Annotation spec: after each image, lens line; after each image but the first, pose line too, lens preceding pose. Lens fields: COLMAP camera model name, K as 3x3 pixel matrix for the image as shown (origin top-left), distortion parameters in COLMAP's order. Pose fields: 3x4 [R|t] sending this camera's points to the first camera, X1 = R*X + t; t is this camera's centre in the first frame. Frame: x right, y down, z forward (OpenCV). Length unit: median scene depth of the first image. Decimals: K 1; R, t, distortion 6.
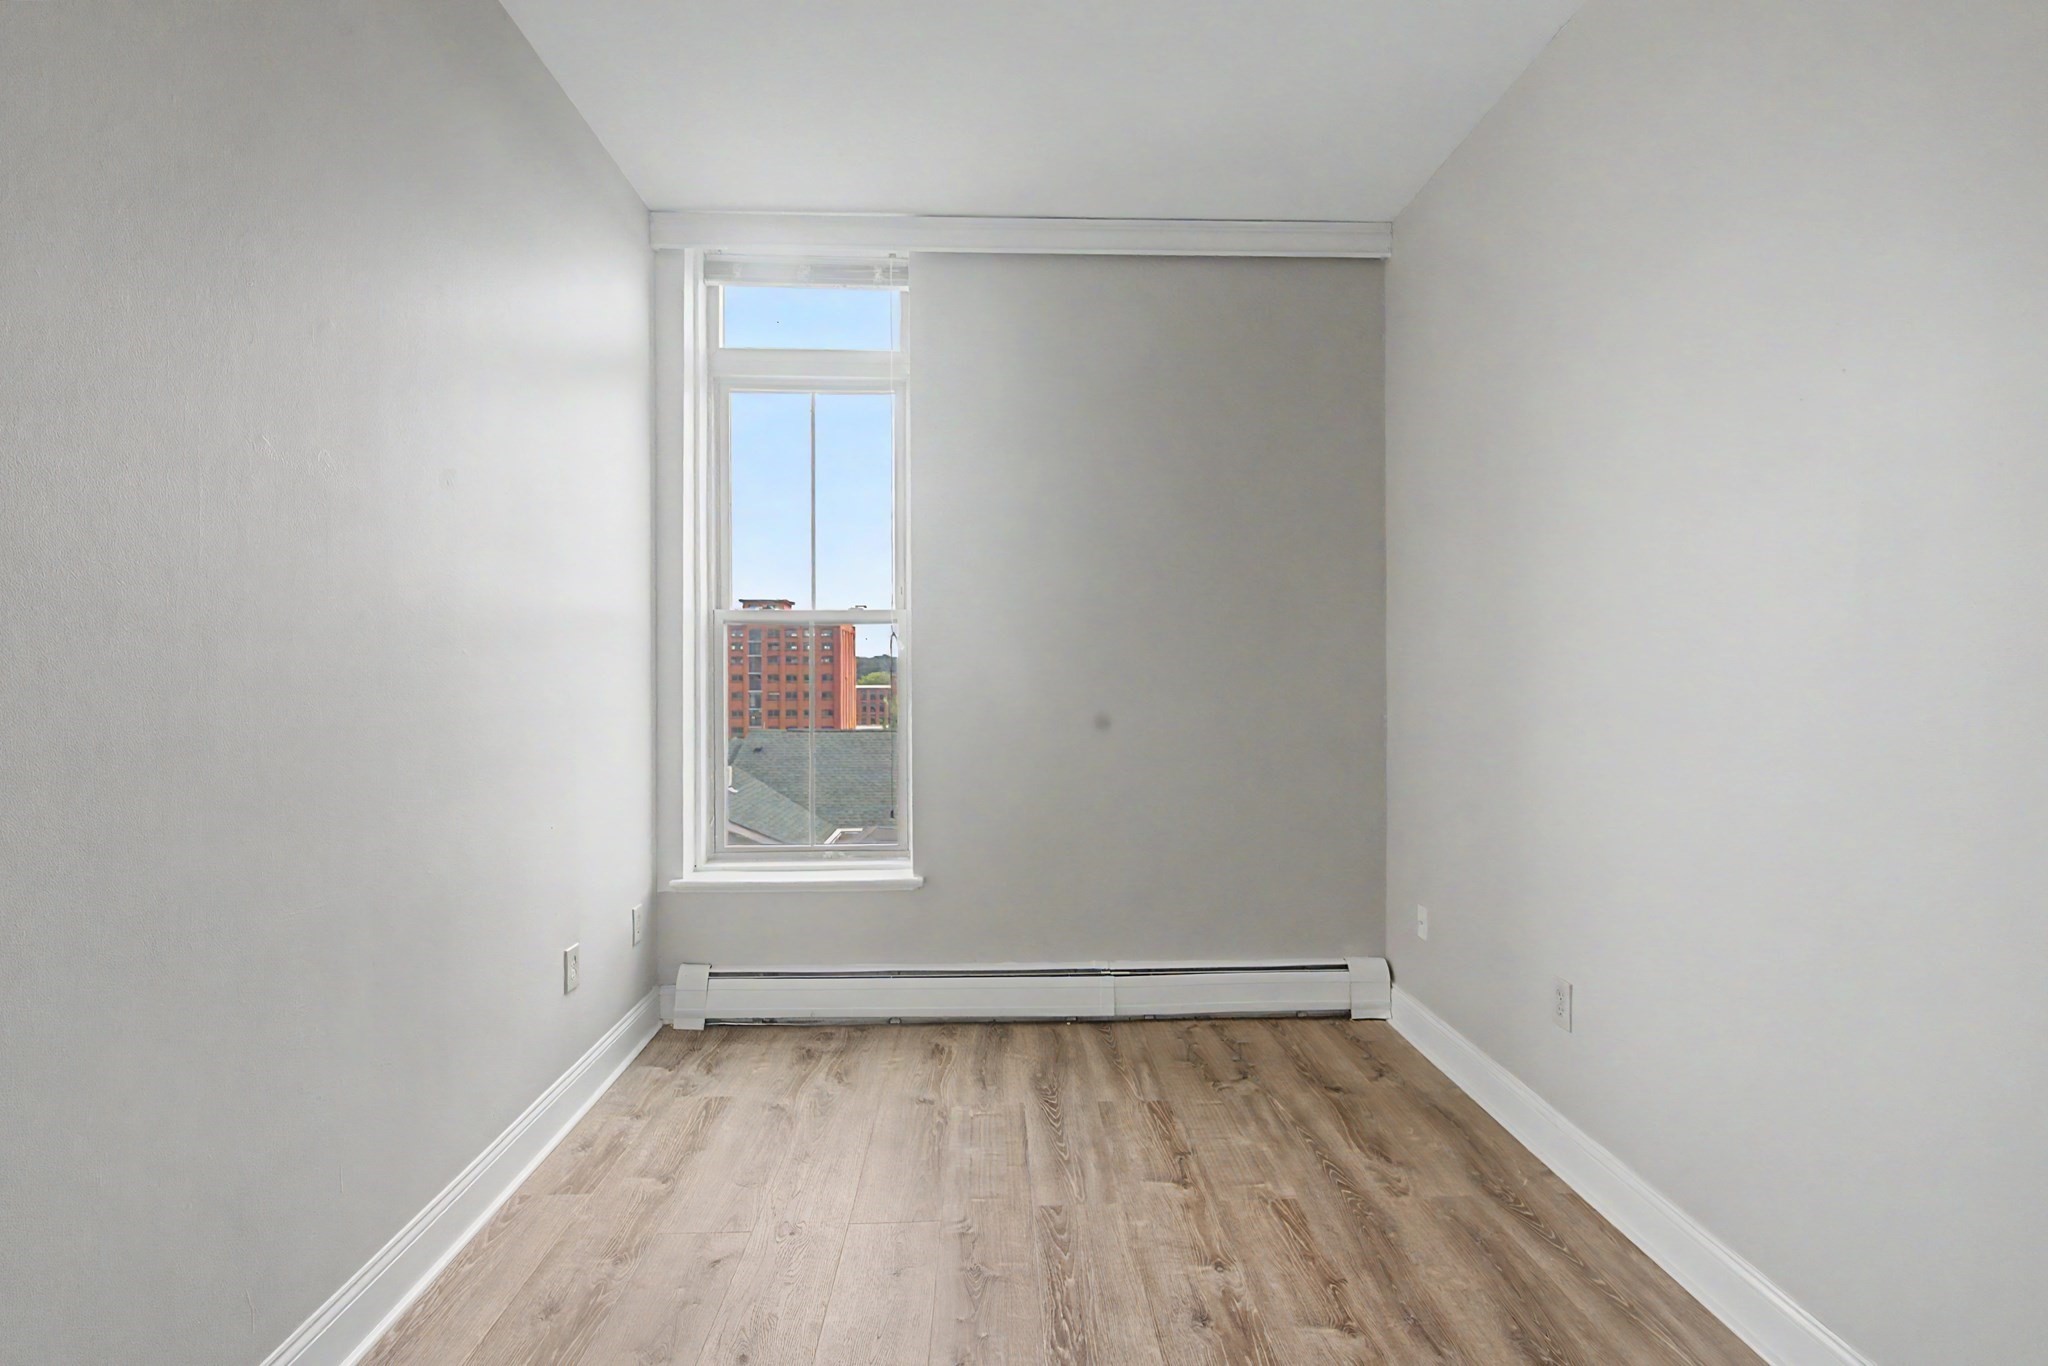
lens RADIAL K [[1001.4, 0, 1030.2], [0, 1001.4, 678.8], [0, 0, 1]] dist [-0.000367, 0.004683]
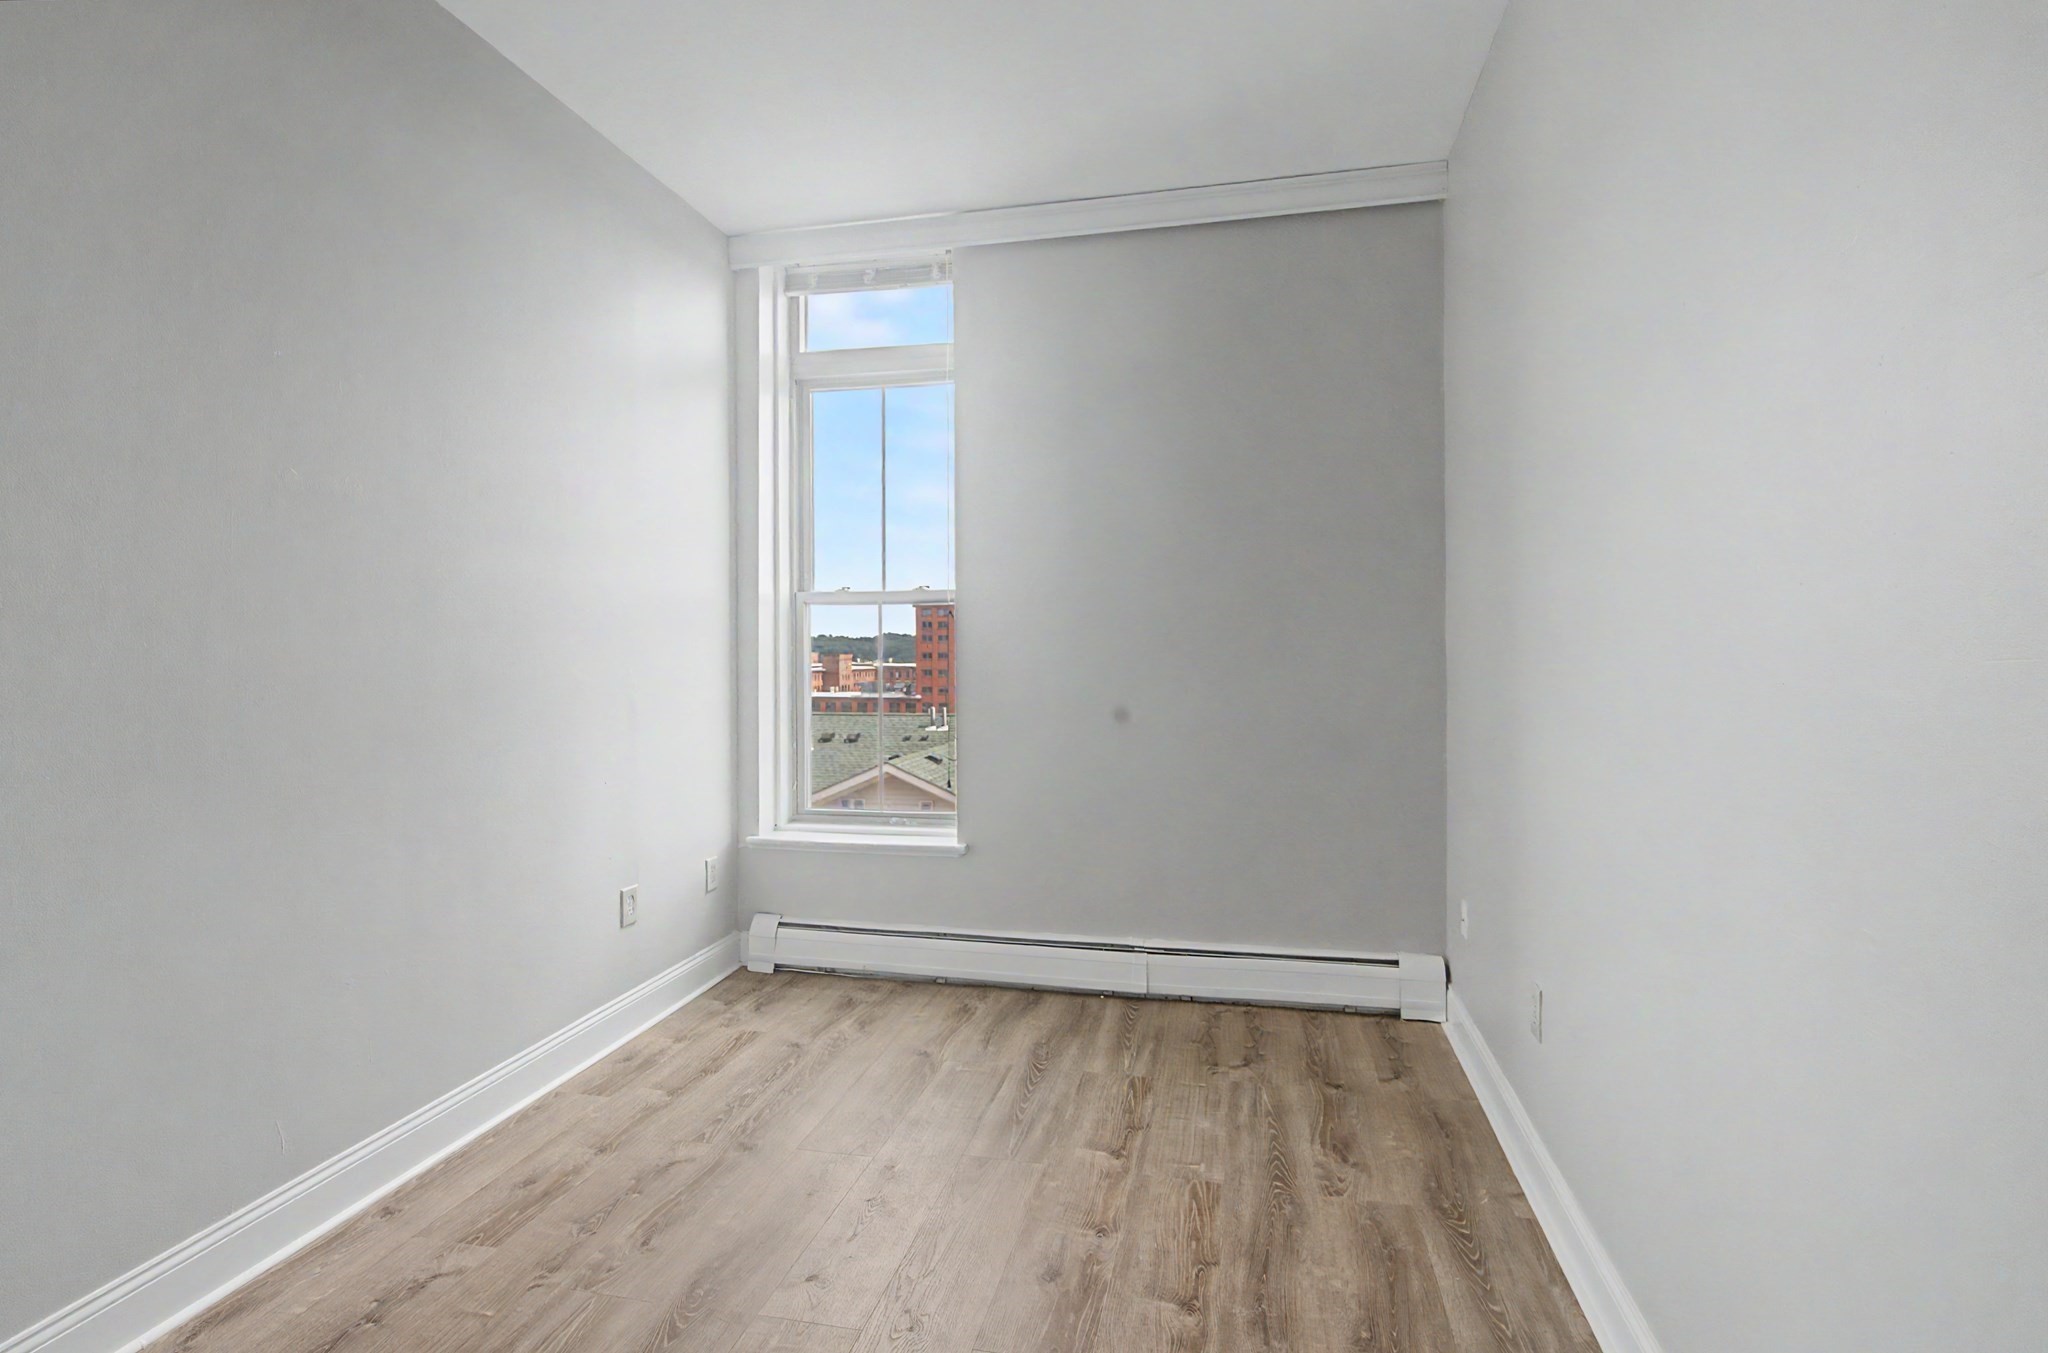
lens RADIAL K [[1022.0, 0, 1025.4], [0, 1022.0, 656.5], [0, 0, 1]] dist [0.007431, 0.001060]
pose [[0.963897, -0.001410, -0.266273, 0.251005], [0.000894, 0.999997, -0.002060, 0.004096], [0.266275, 0.001747, 0.963895, -0.013089]]
